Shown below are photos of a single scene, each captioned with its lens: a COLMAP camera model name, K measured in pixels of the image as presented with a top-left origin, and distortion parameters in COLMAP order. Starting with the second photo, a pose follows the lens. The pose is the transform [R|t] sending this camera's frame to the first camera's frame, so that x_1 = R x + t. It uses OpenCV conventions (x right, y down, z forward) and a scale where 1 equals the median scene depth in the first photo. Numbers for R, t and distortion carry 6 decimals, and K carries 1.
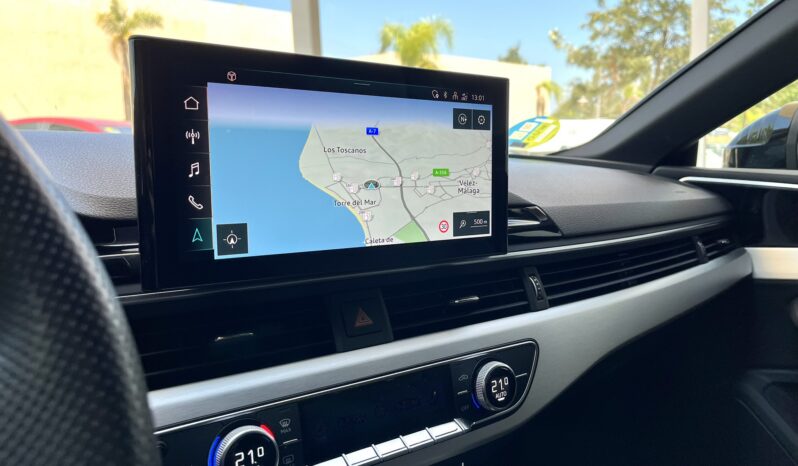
lens RADIAL K [[605.4, 0, 401.8], [0, 605.4, 238.1], [0, 0, 1]] dist [0.053957, -0.077021]
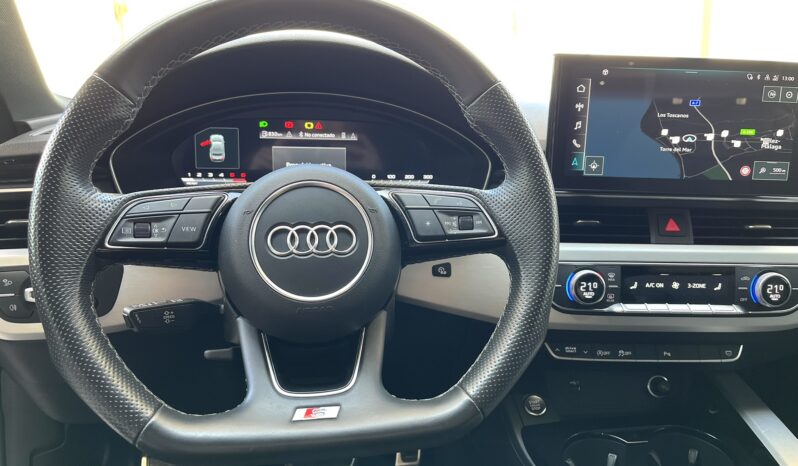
lens RADIAL K [[605.4, 0, 401.3], [0, 605.4, 236.3], [0, 0, 1]] dist [0.053957, -0.077021]
pose [[0.836907, 0.131516, -0.531311, 0.171572], [-0.094140, 0.990825, 0.096974, 0.067611], [0.539189, -0.031141, 0.841609, -0.622378]]
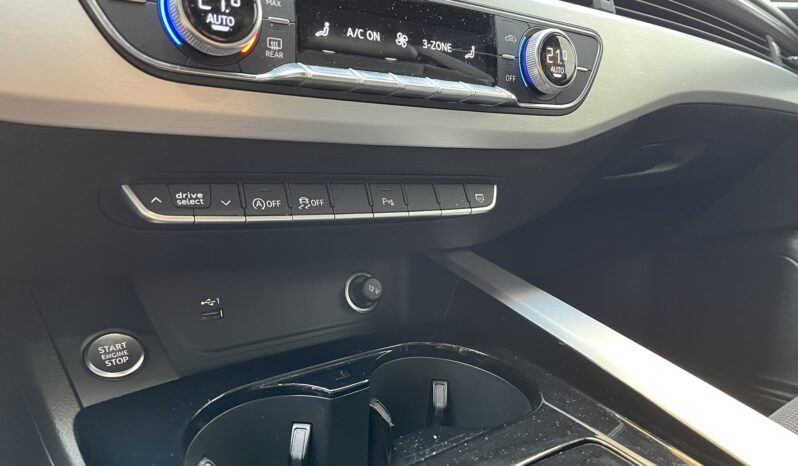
lens RADIAL K [[605.4, 0, 397.5], [0, 605.4, 239.2], [0, 0, 1]] dist [0.053957, -0.077021]
pose [[0.997989, 0.063195, -0.004959, -0.019775], [-0.062941, 0.997184, 0.040769, 0.449320], [0.007521, -0.040375, 0.999156, 0.225445]]
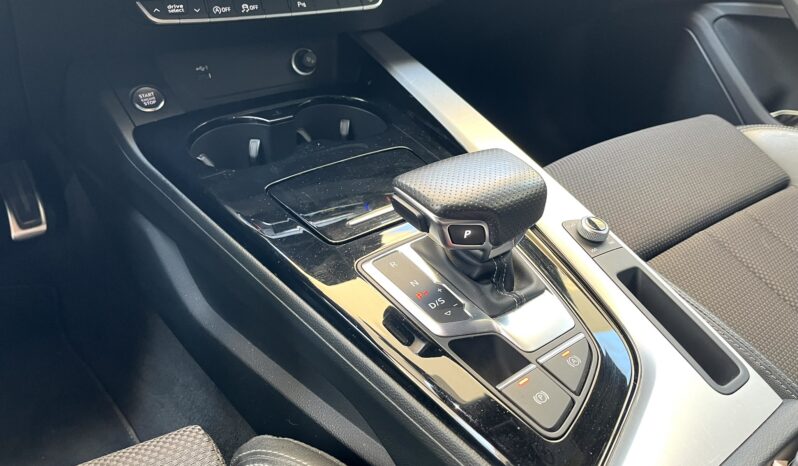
lens RADIAL K [[605.4, 0, 399.5], [0, 605.4, 234.0], [0, 0, 1]] dist [0.053957, -0.077021]
pose [[0.996065, 0.081598, -0.034601, 0.226720], [-0.059933, 0.907707, 0.415302, 0.336869], [0.065295, -0.411593, 0.909026, -0.273009]]
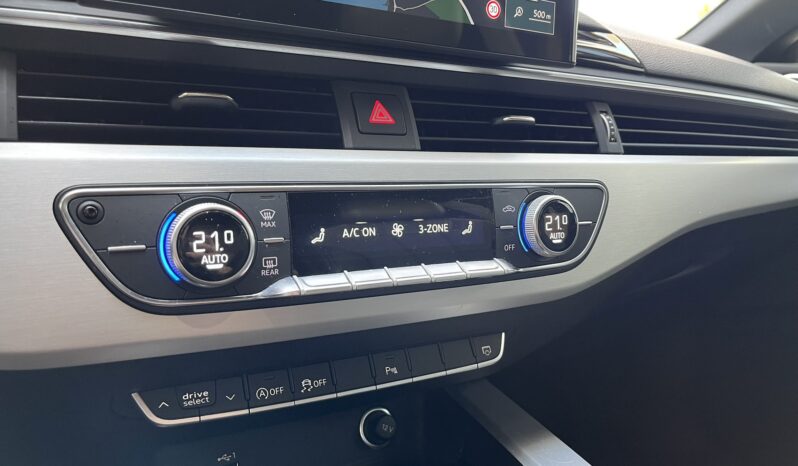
lens RADIAL K [[605.4, 0, 404.2], [0, 605.4, 241.5], [0, 0, 1]] dist [0.053957, -0.077021]
pose [[0.995660, 0.046683, -0.080514, 0.031940], [-0.044262, 0.998520, 0.031602, 0.248271], [0.081870, -0.027901, 0.996252, 0.213513]]
